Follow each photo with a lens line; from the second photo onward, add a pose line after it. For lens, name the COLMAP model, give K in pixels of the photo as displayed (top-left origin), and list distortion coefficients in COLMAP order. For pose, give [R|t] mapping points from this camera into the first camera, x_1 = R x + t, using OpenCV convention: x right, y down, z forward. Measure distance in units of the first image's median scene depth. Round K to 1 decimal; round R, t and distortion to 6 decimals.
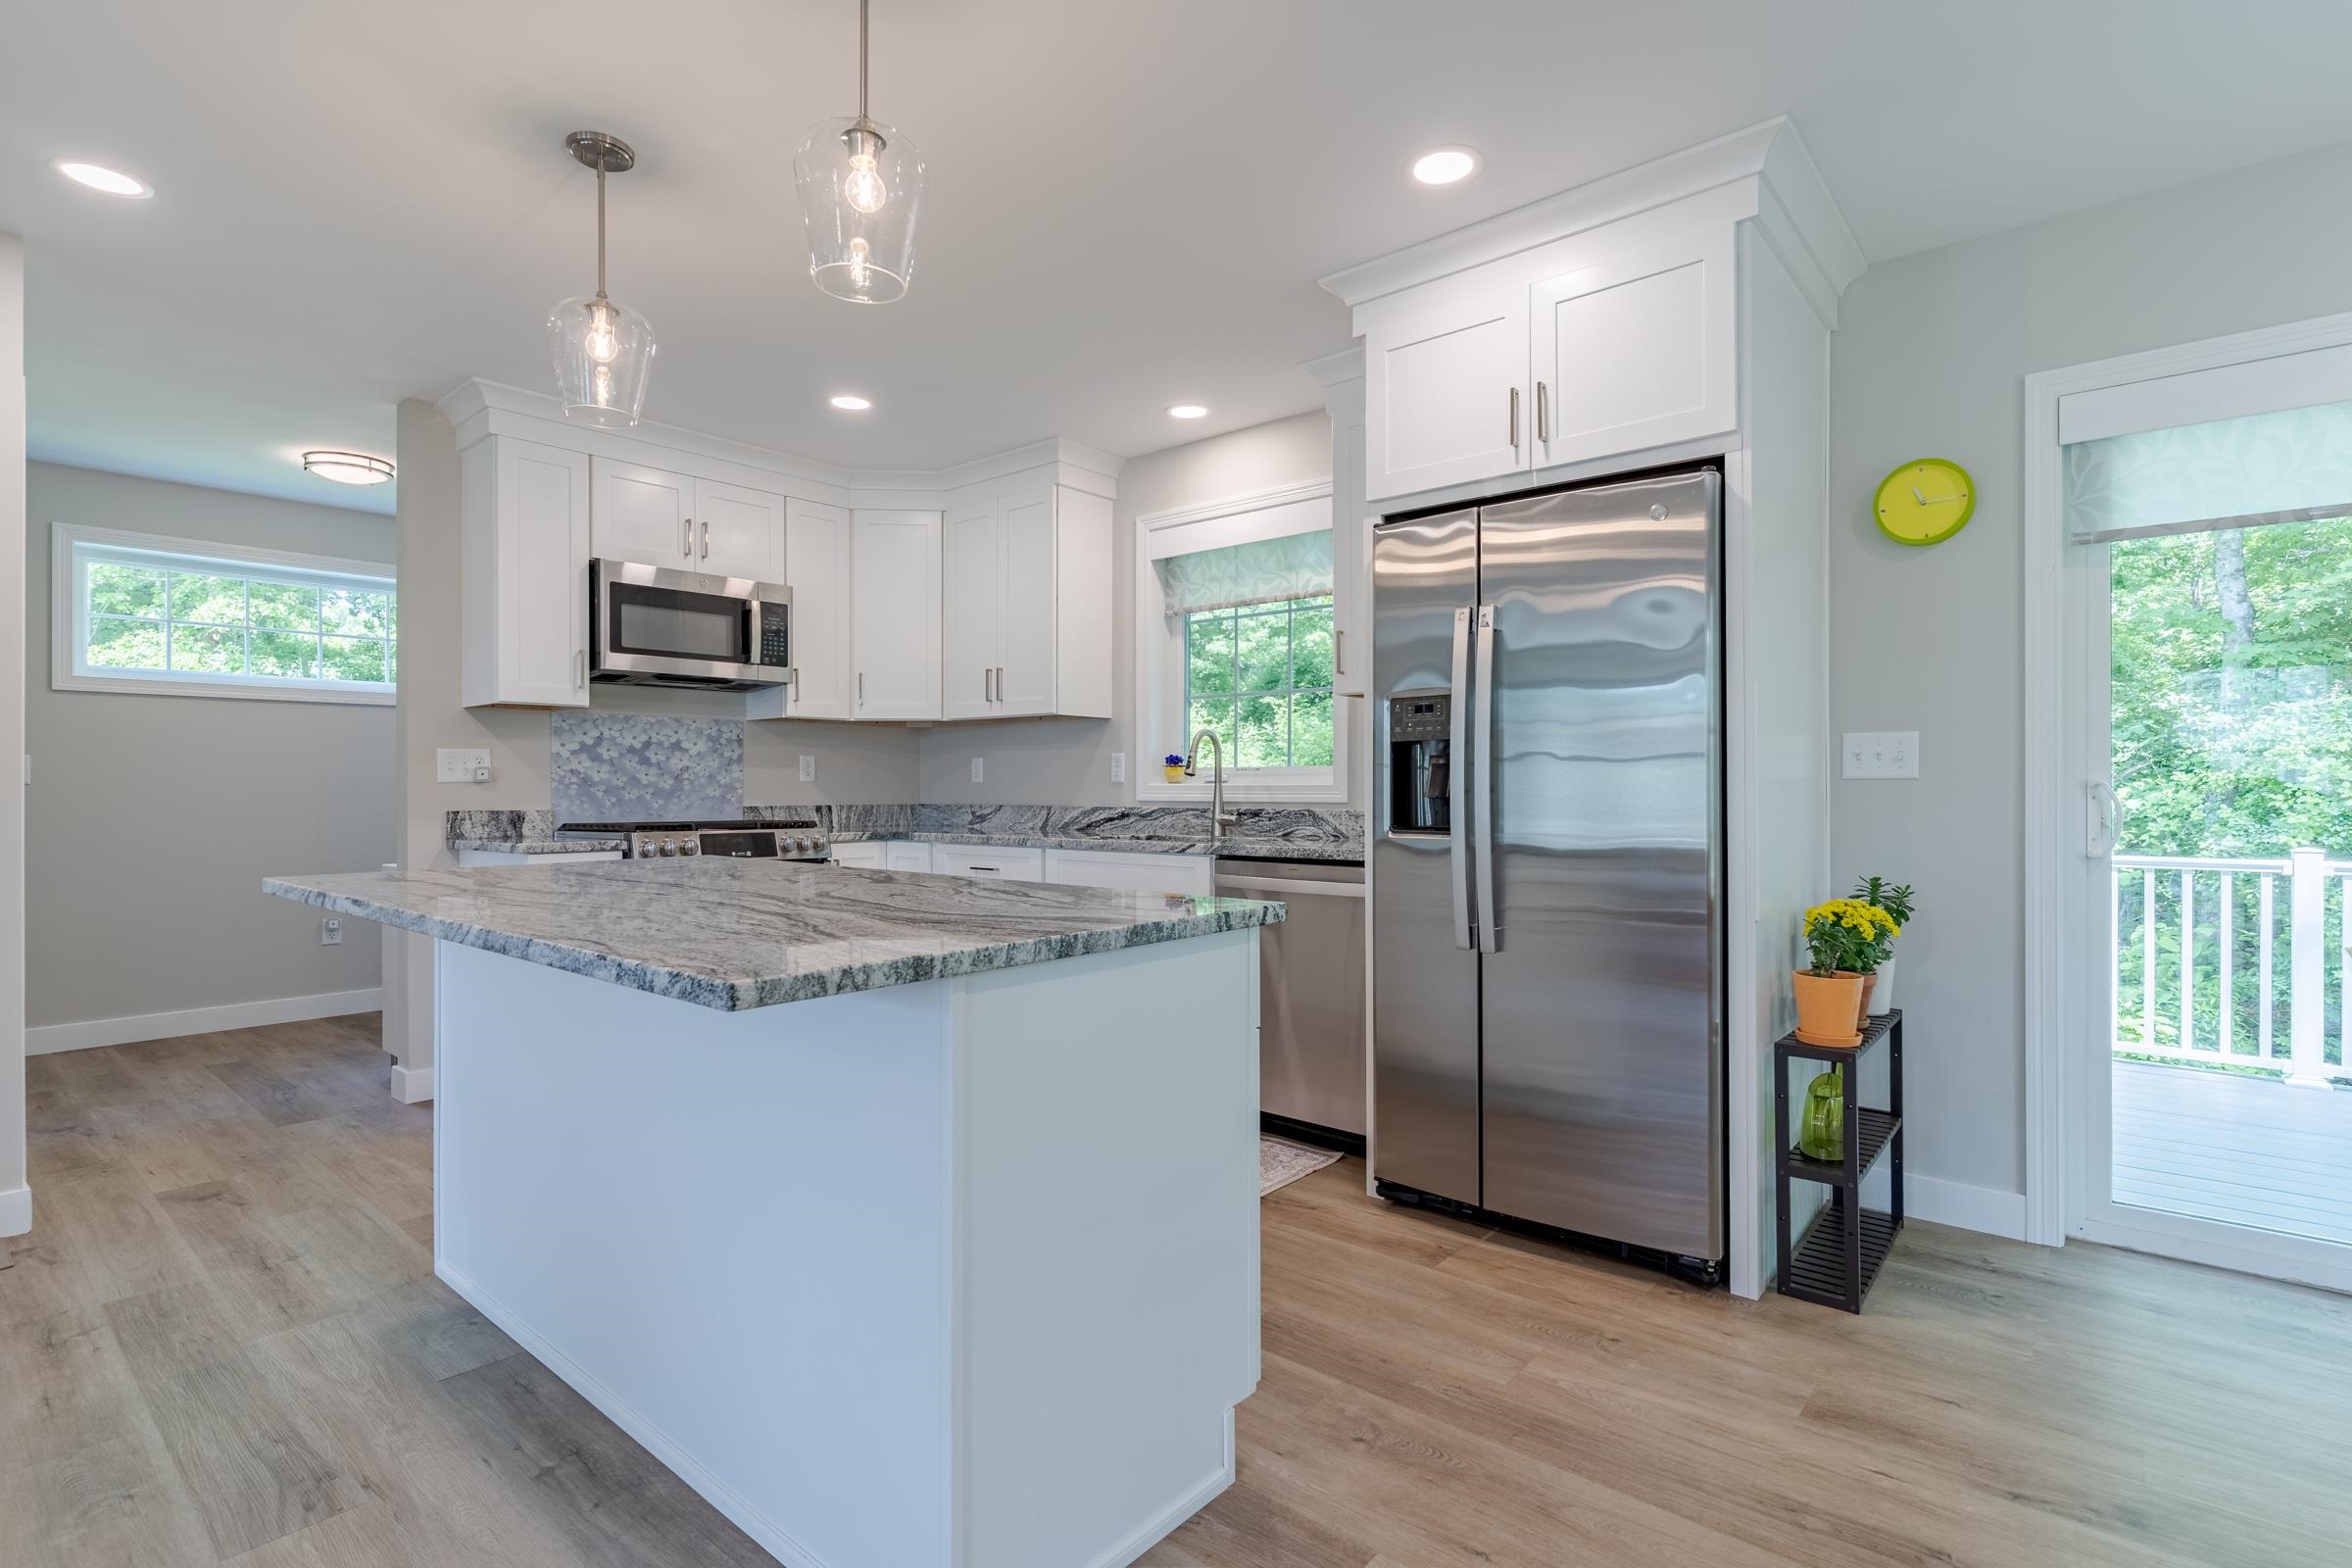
lens RADIAL K [[1118.9, 0, 1176.0], [0, 1118.9, 784.0], [0, 0, 1]] dist [-0.001375, -0.000299]
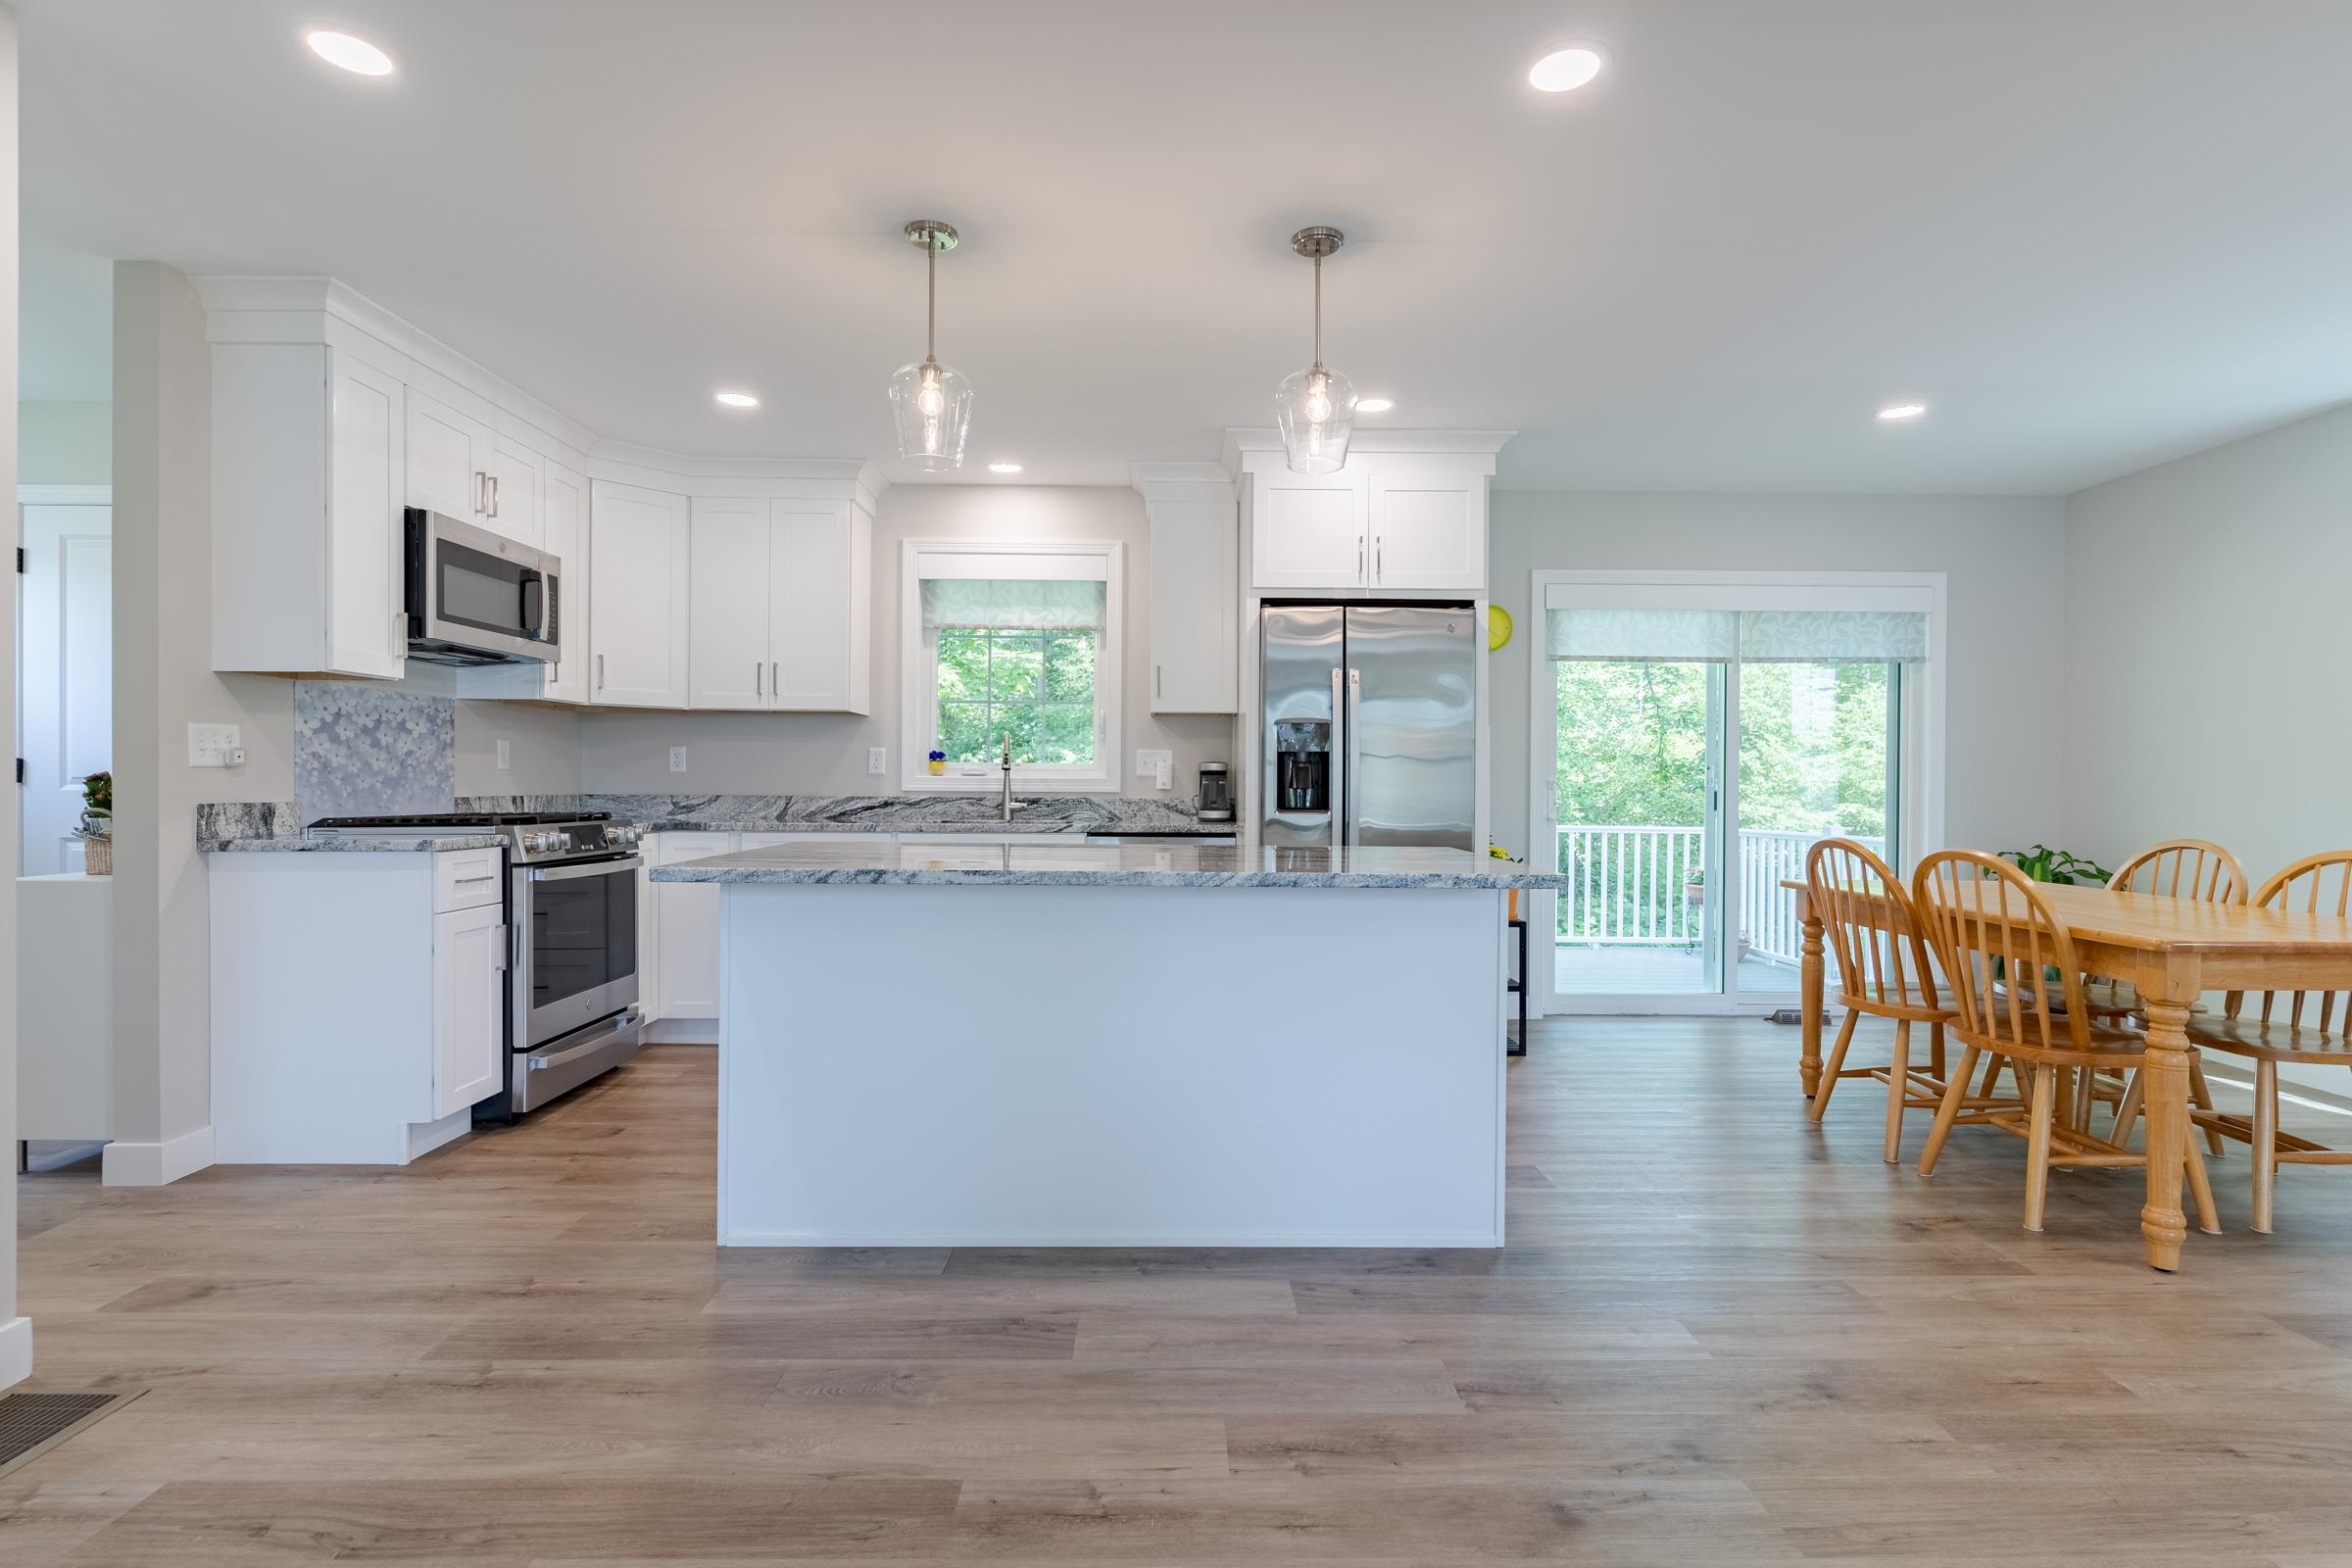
lens RADIAL K [[1119.1, 0, 1176.0], [0, 1119.1, 784.0], [0, 0, 1]] dist [0.003449, 0.000489]
pose [[0.754408, 0.004659, 0.656389, -0.604948], [-0.010324, 0.999935, 0.004769, -0.000212], [-0.656325, -0.010375, 0.754407, -0.031990]]
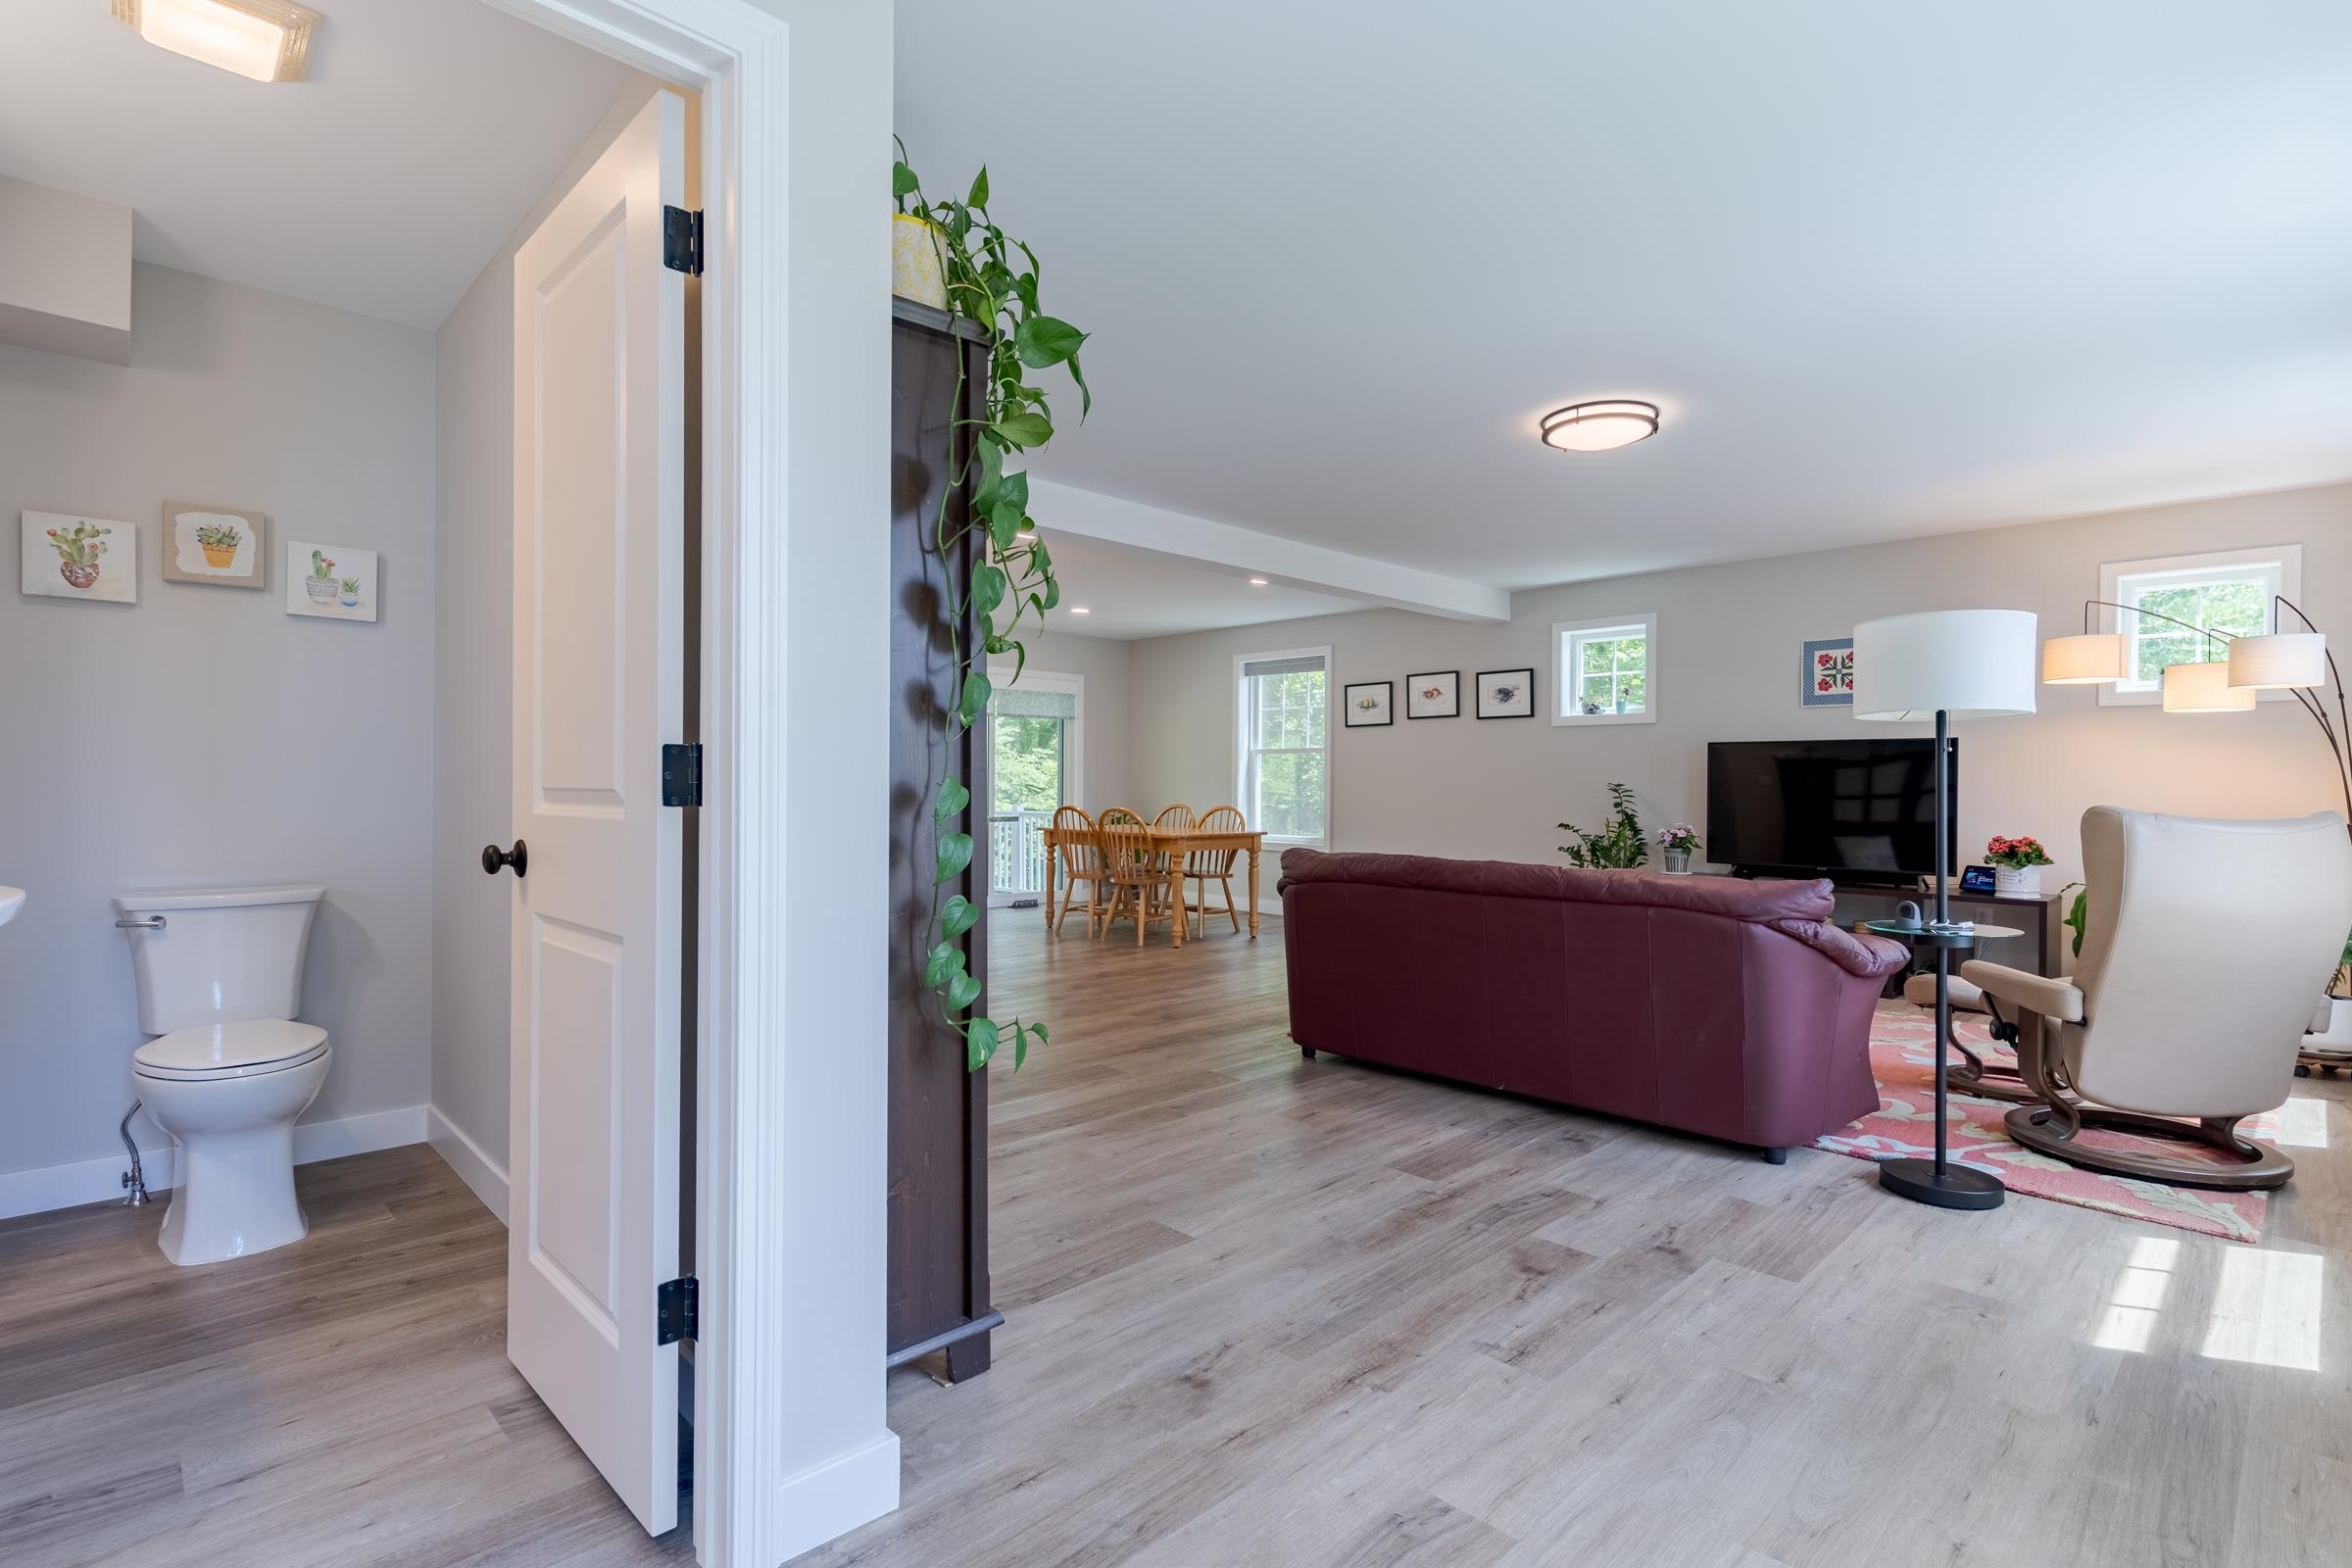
lens RADIAL K [[1119.1, 0, 1176.0], [0, 1119.1, 784.0], [0, 0, 1]] dist [0.003449, 0.000489]
pose [[0.097394, 0.002436, 0.995243, -1.816492], [-0.006186, 0.999979, -0.001842, 0.007264], [-0.995227, -0.005978, 0.097407, -0.112941]]
